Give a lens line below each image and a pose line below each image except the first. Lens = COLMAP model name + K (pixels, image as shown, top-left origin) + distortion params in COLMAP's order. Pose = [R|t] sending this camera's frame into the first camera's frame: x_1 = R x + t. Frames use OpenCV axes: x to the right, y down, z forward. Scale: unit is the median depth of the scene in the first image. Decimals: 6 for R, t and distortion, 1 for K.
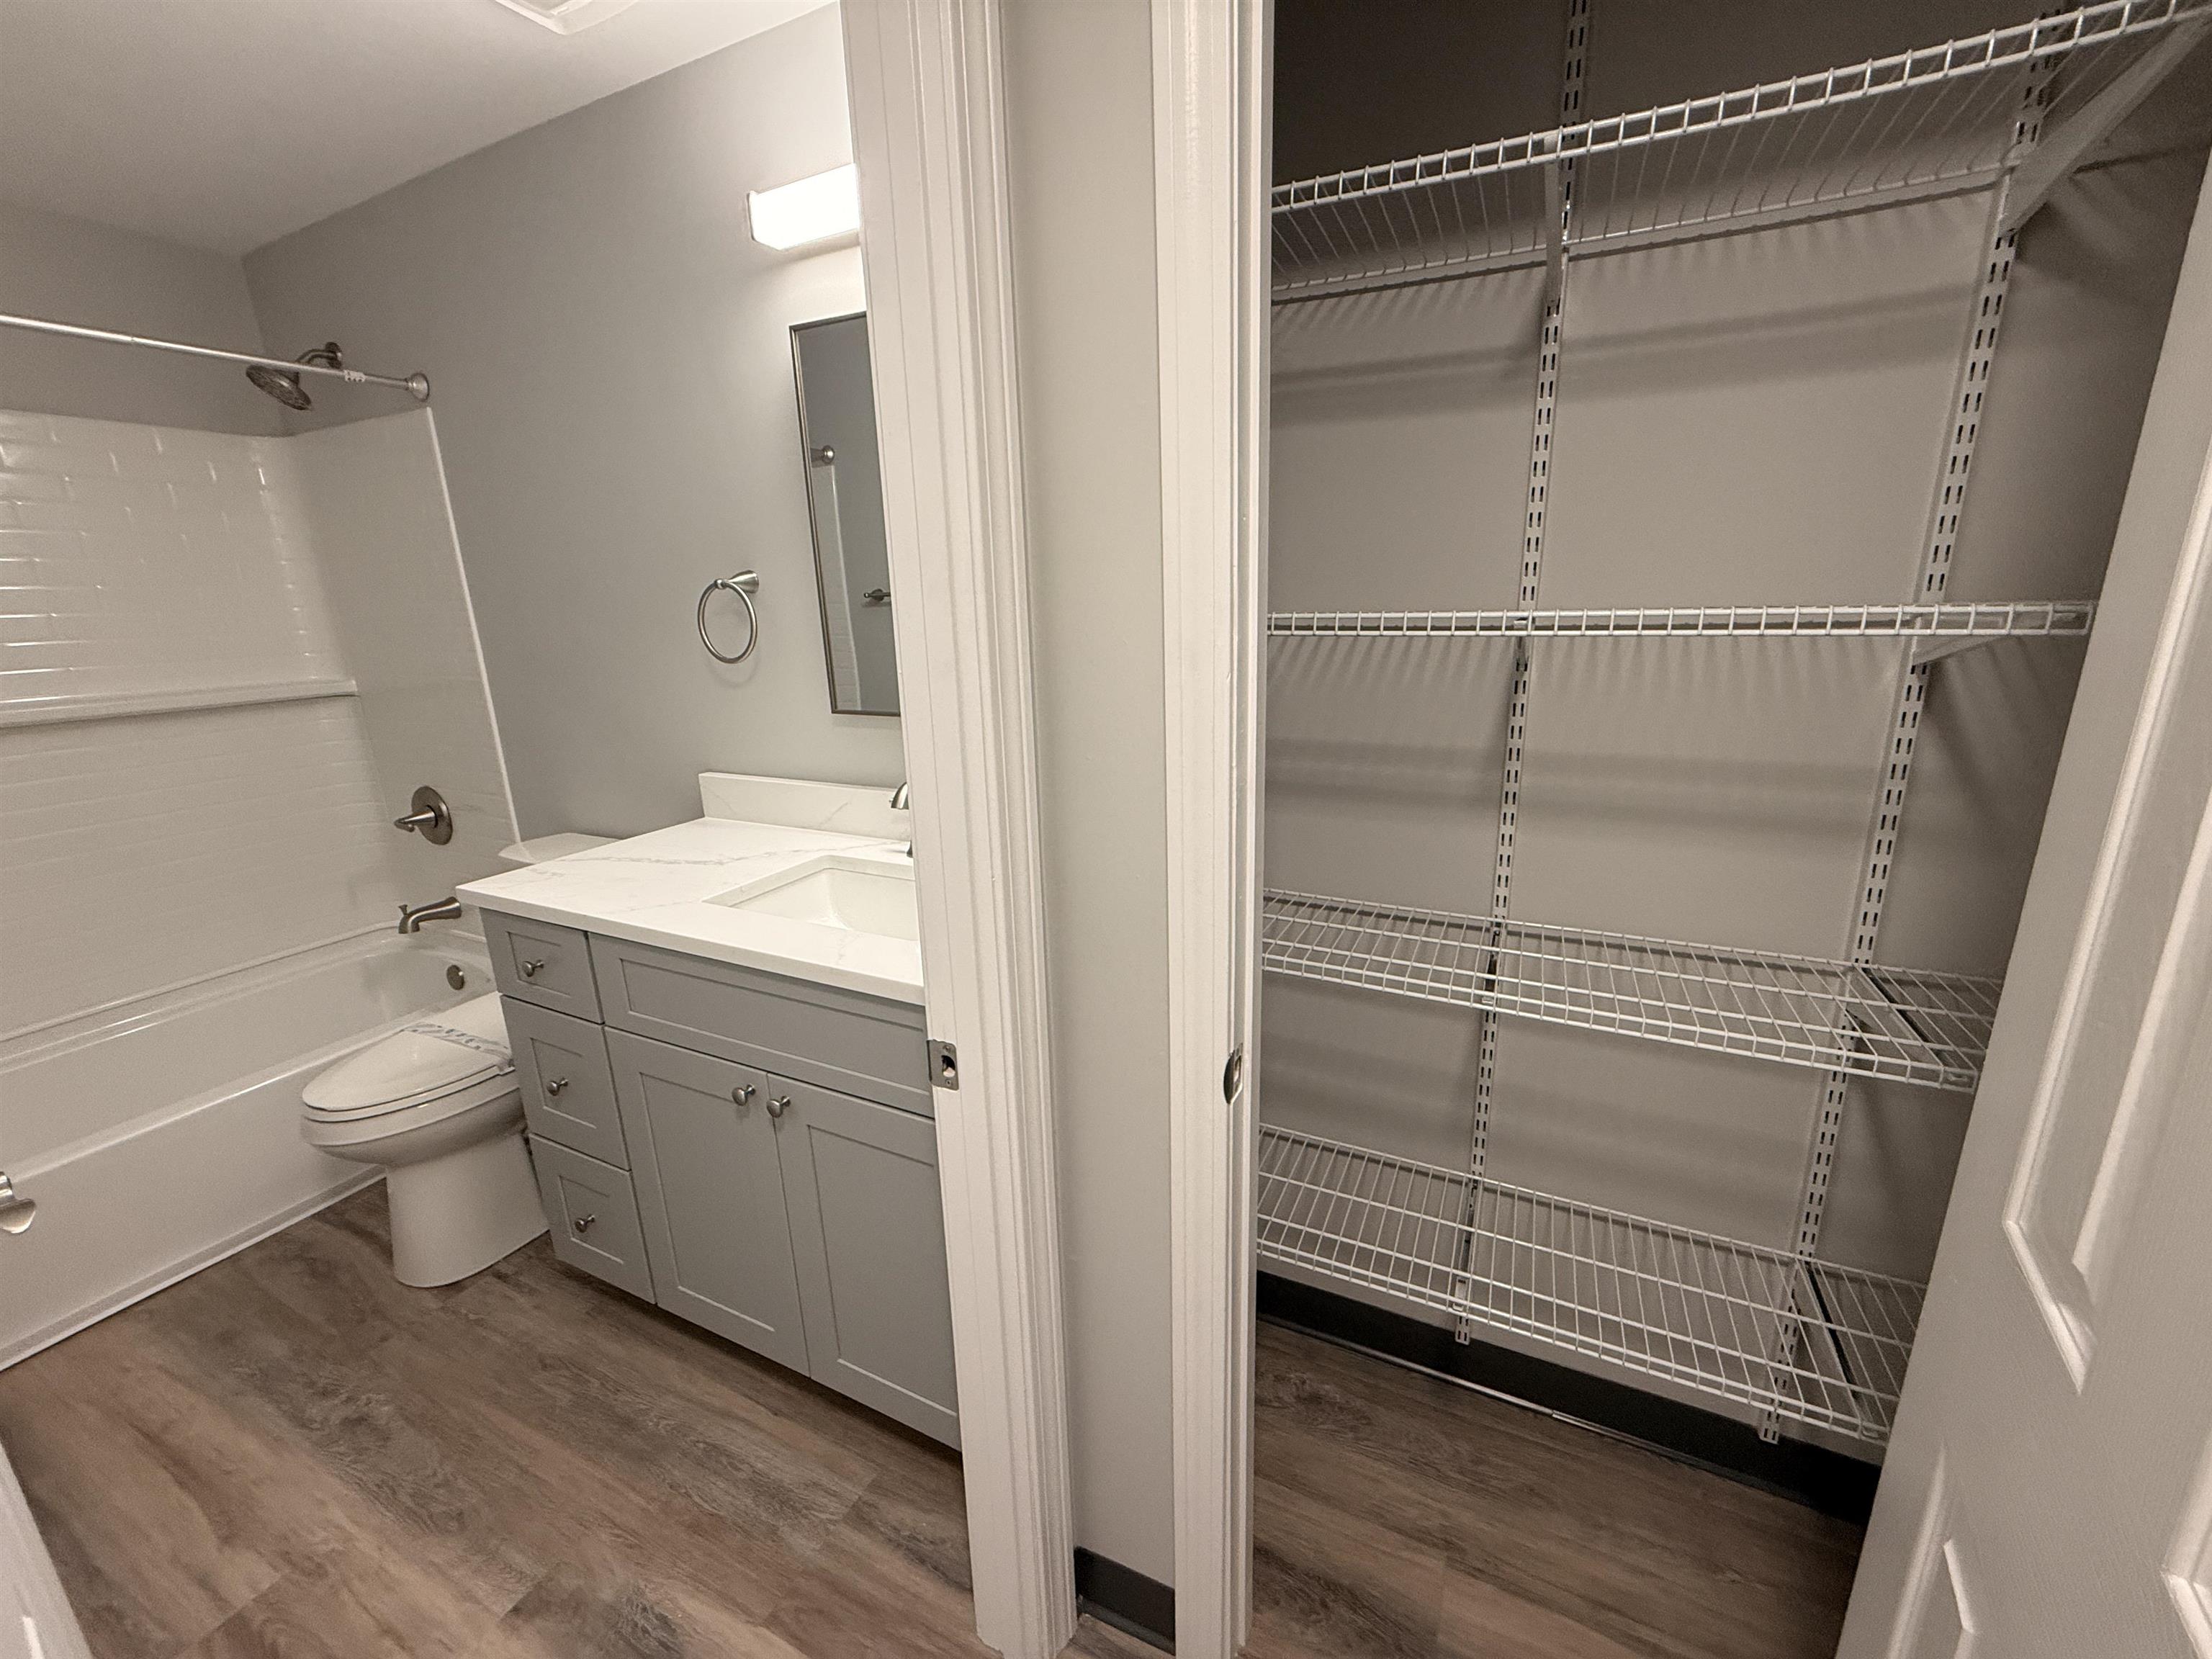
lens RADIAL K [[877.3, 0, 1101.7], [0, 877.3, 825.3], [0, 0, 1]] dist [0.000512, -0.000034]
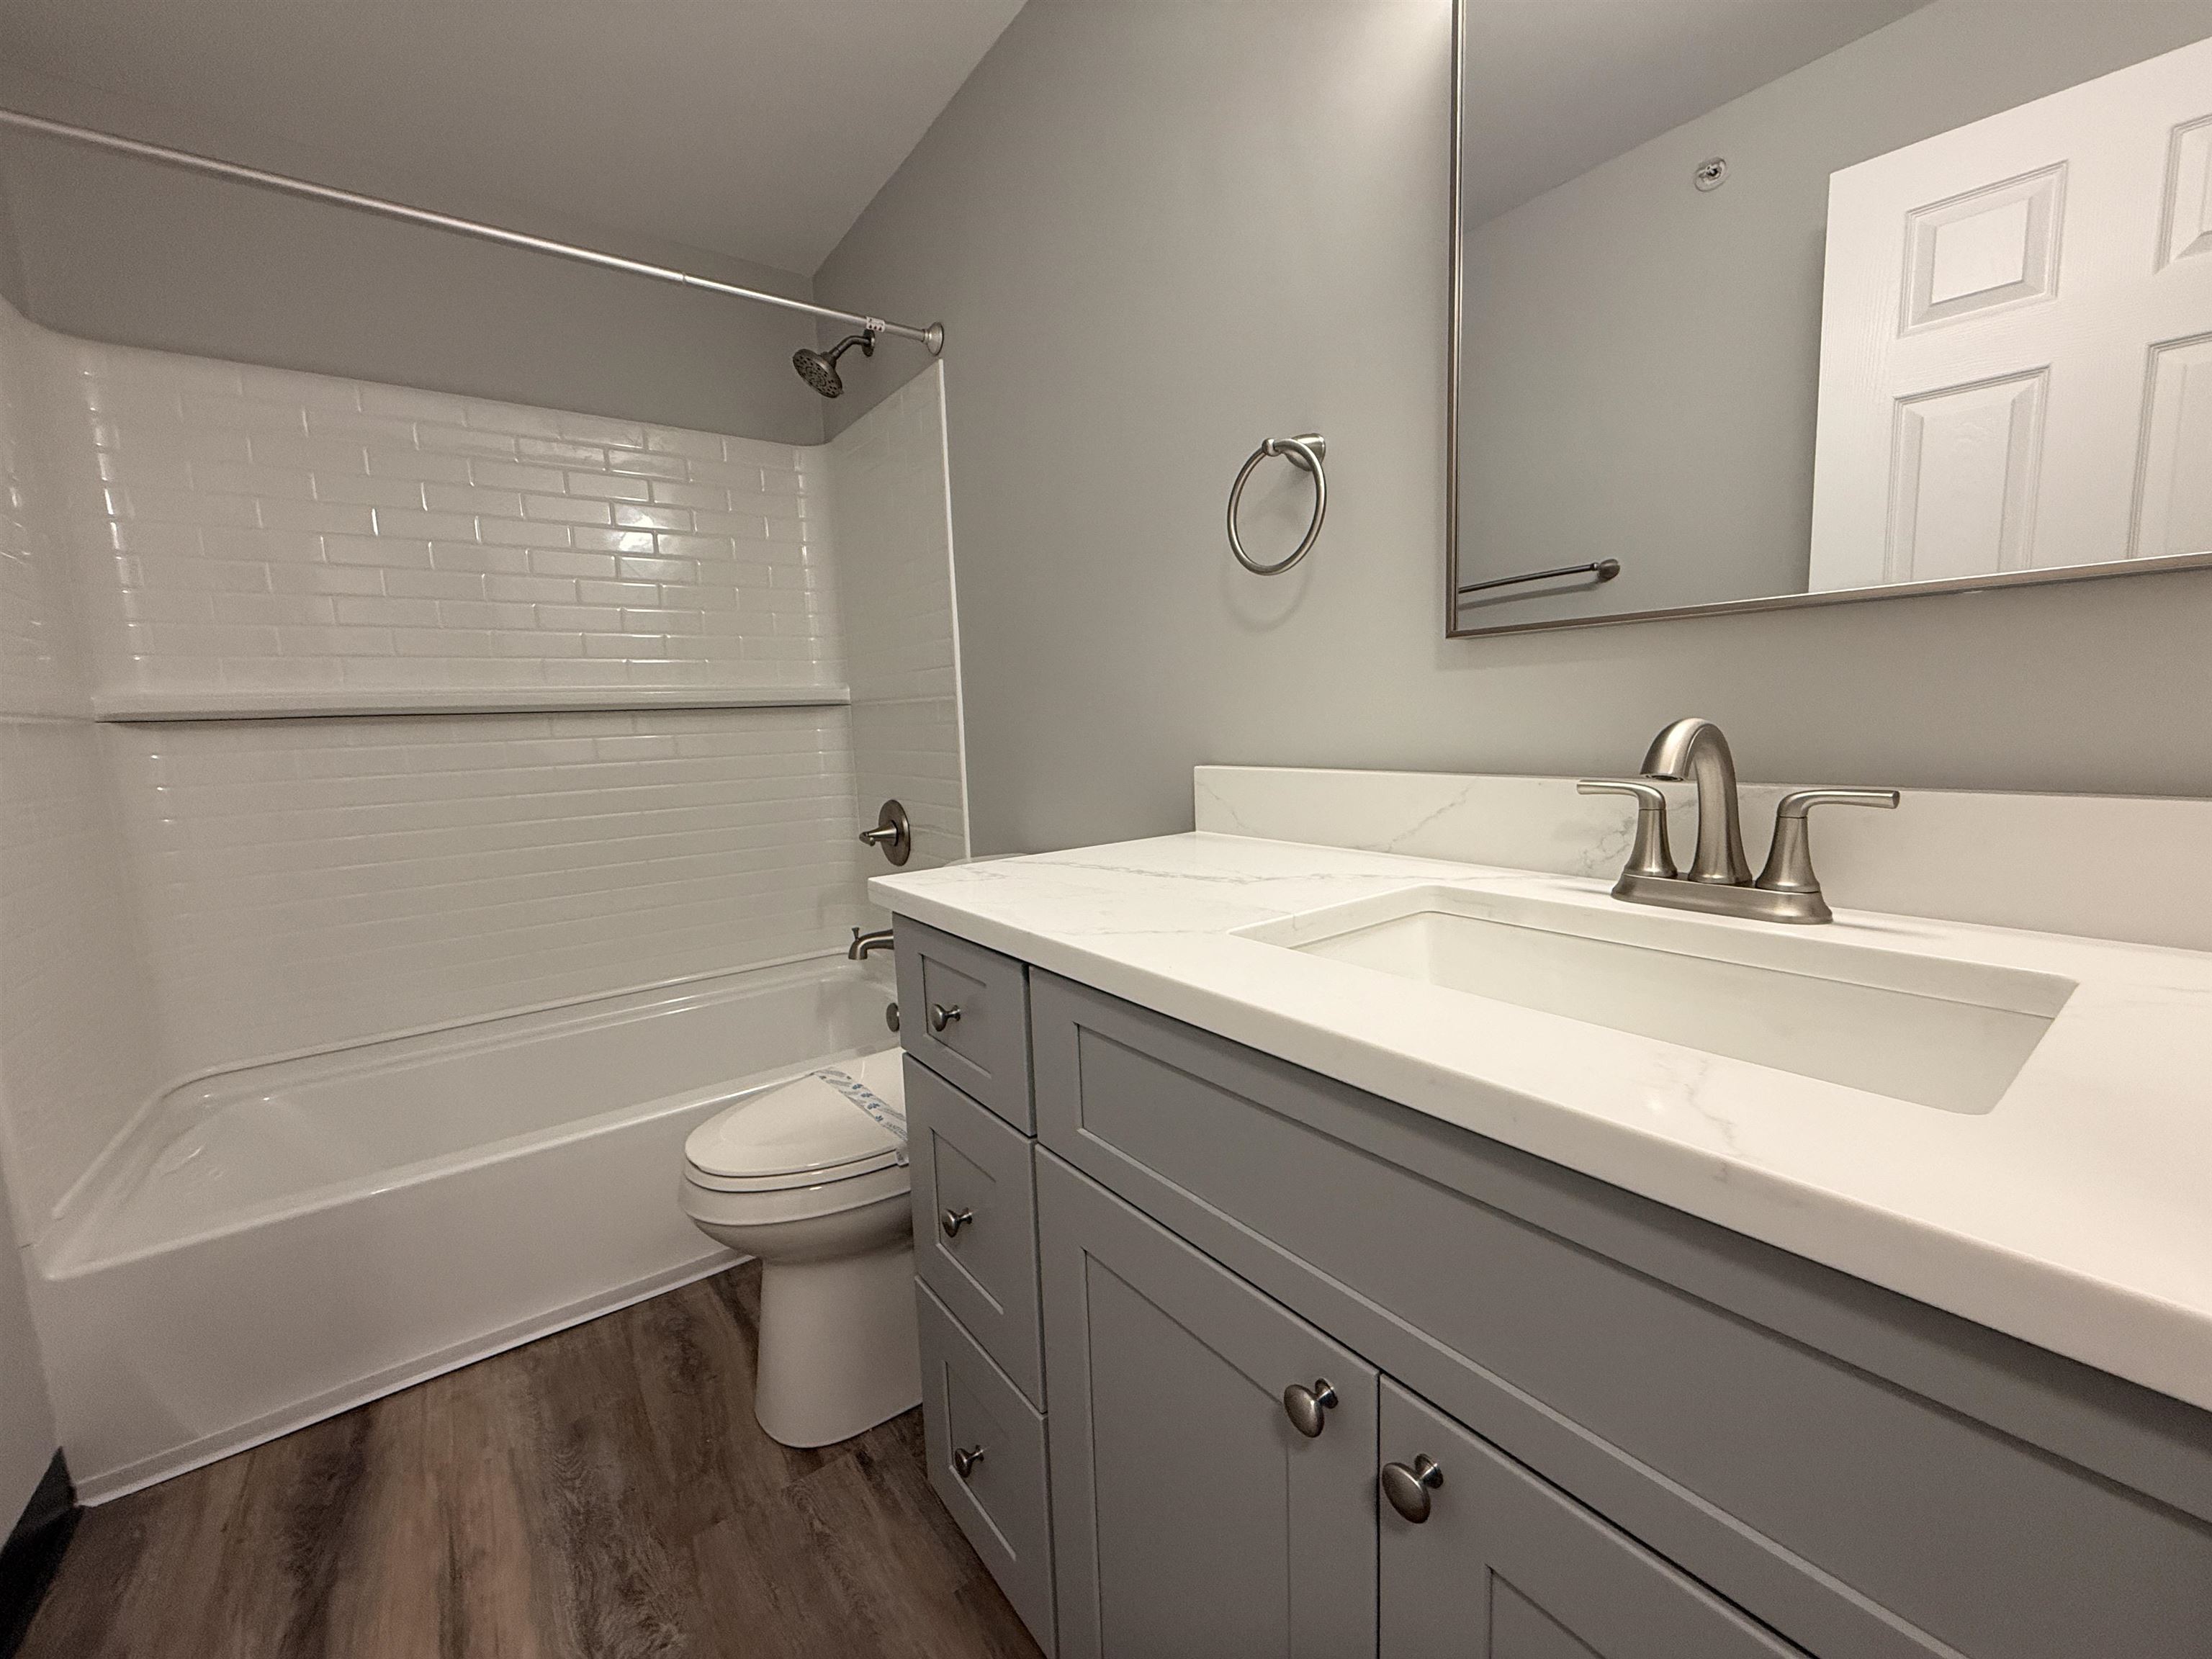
lens RADIAL K [[877.3, 0, 1101.7], [0, 877.3, 825.3], [0, 0, 1]] dist [0.000512, -0.000034]
pose [[0.893197, 0.051961, -0.446653, -0.234569], [-0.105316, 0.989847, -0.095454, 0.063329], [0.437158, 0.132299, 0.889601, 0.400439]]
